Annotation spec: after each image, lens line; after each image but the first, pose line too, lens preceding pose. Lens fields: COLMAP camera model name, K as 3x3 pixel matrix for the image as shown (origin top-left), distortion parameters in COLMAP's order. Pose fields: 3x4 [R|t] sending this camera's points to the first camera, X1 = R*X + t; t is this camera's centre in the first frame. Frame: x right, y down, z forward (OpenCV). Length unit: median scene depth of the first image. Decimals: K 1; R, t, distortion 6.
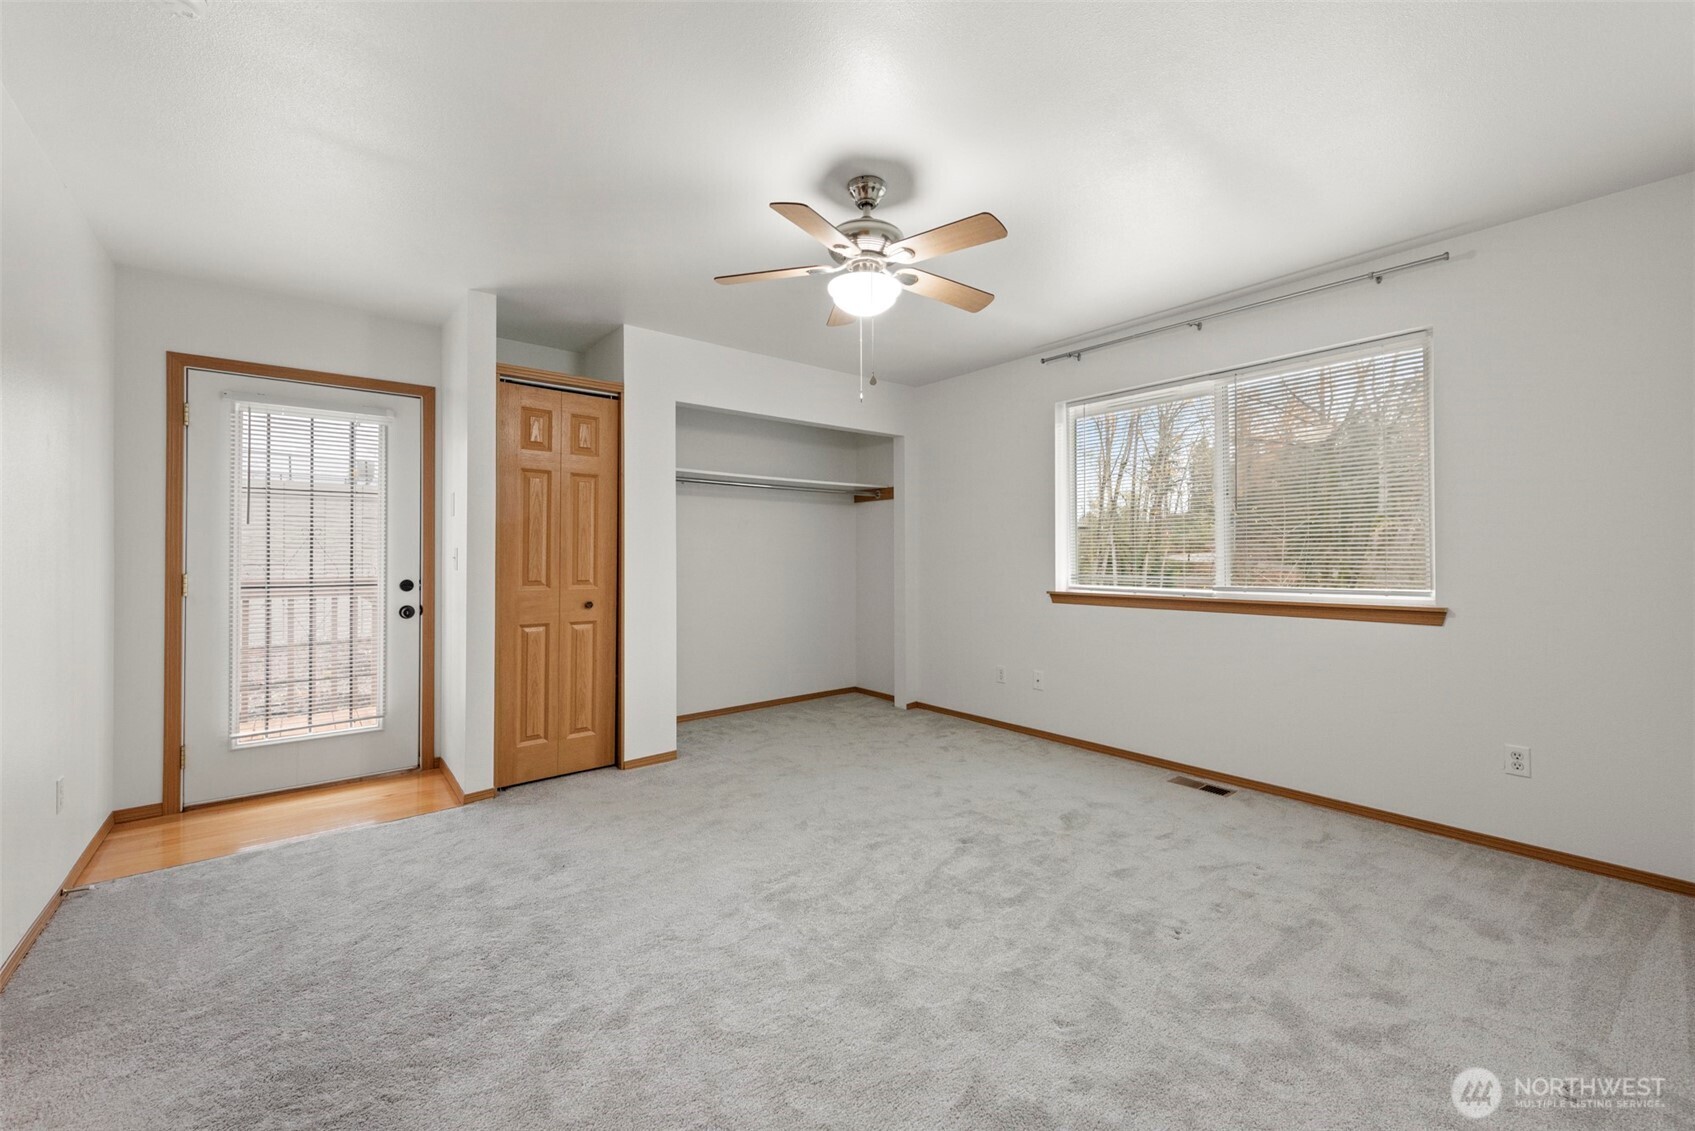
lens RADIAL K [[663.6, 0, 847.5], [0, 663.6, 565.5], [0, 0, 1]] dist [0.013765, -0.005276]
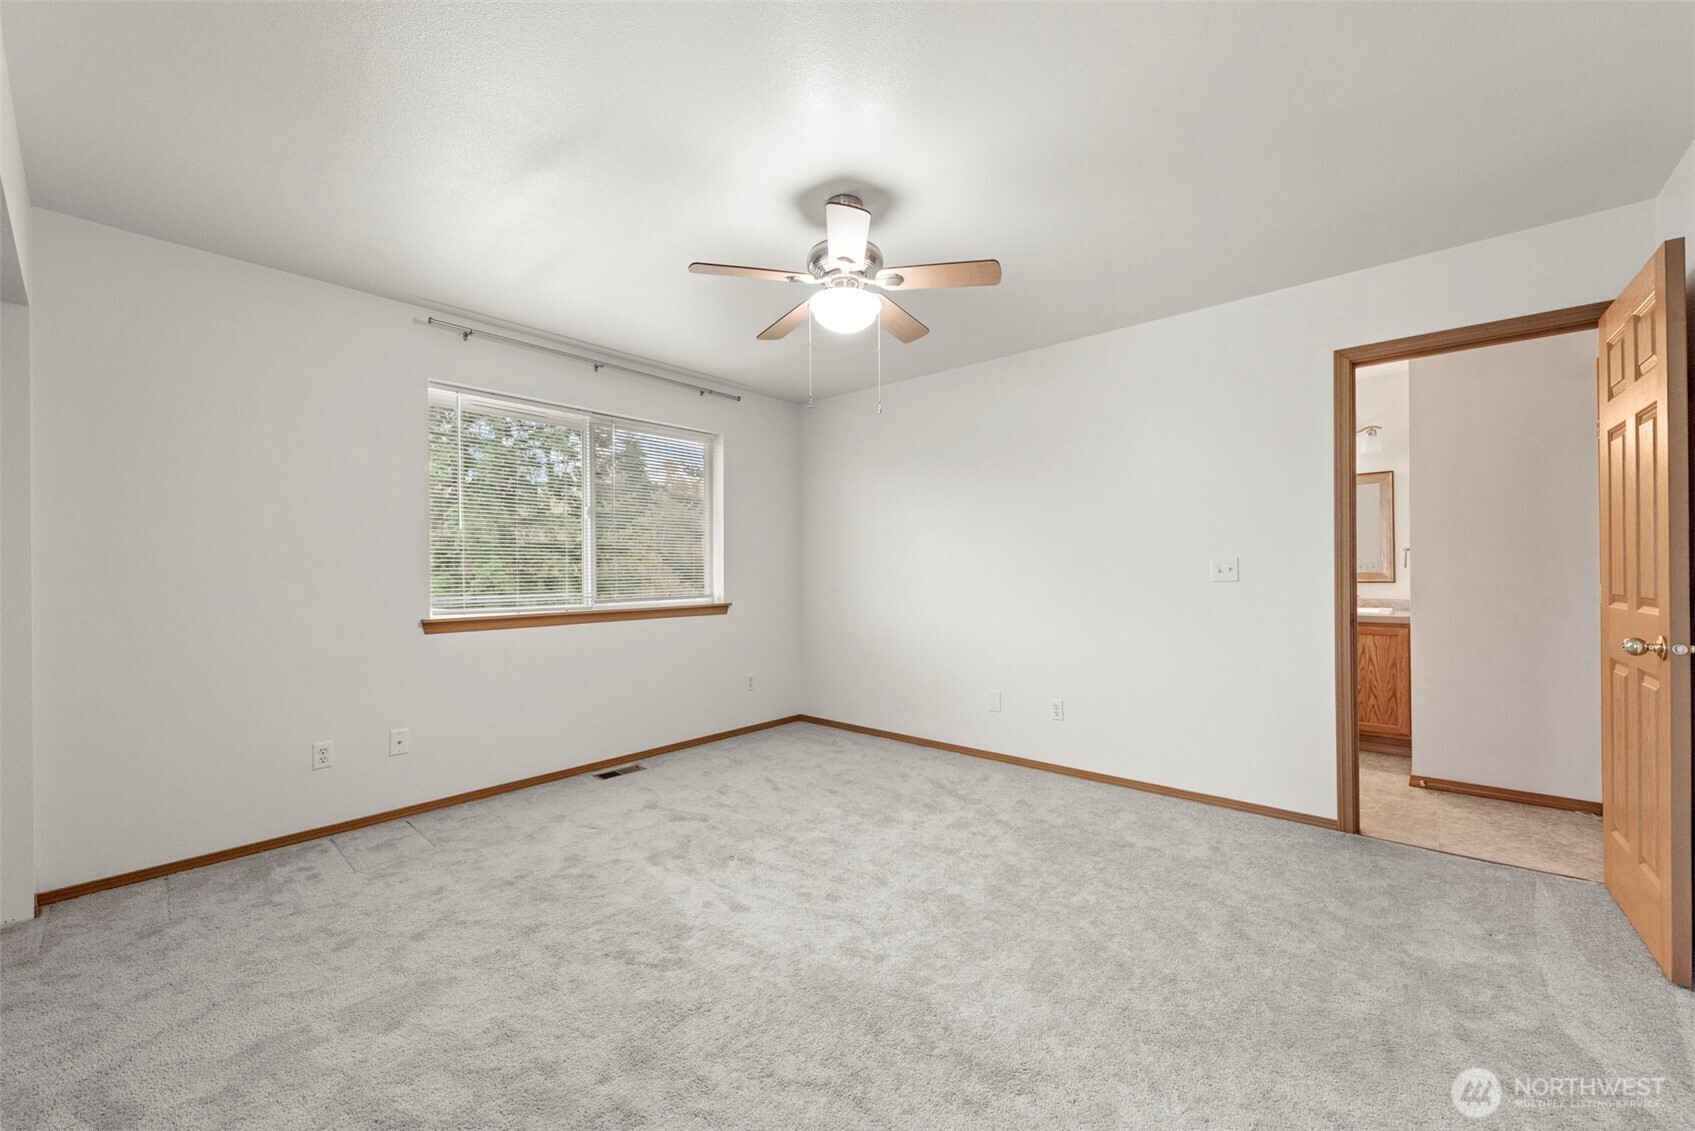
lens RADIAL K [[657.9, 0, 844.4], [0, 657.9, 590.2], [0, 0, 1]] dist [0.012484, -0.005122]
pose [[-0.148912, -0.027566, 0.988466, -0.672358], [0.019700, 0.999330, 0.030837, -0.012632], [-0.988654, 0.024064, -0.148269, 0.802826]]
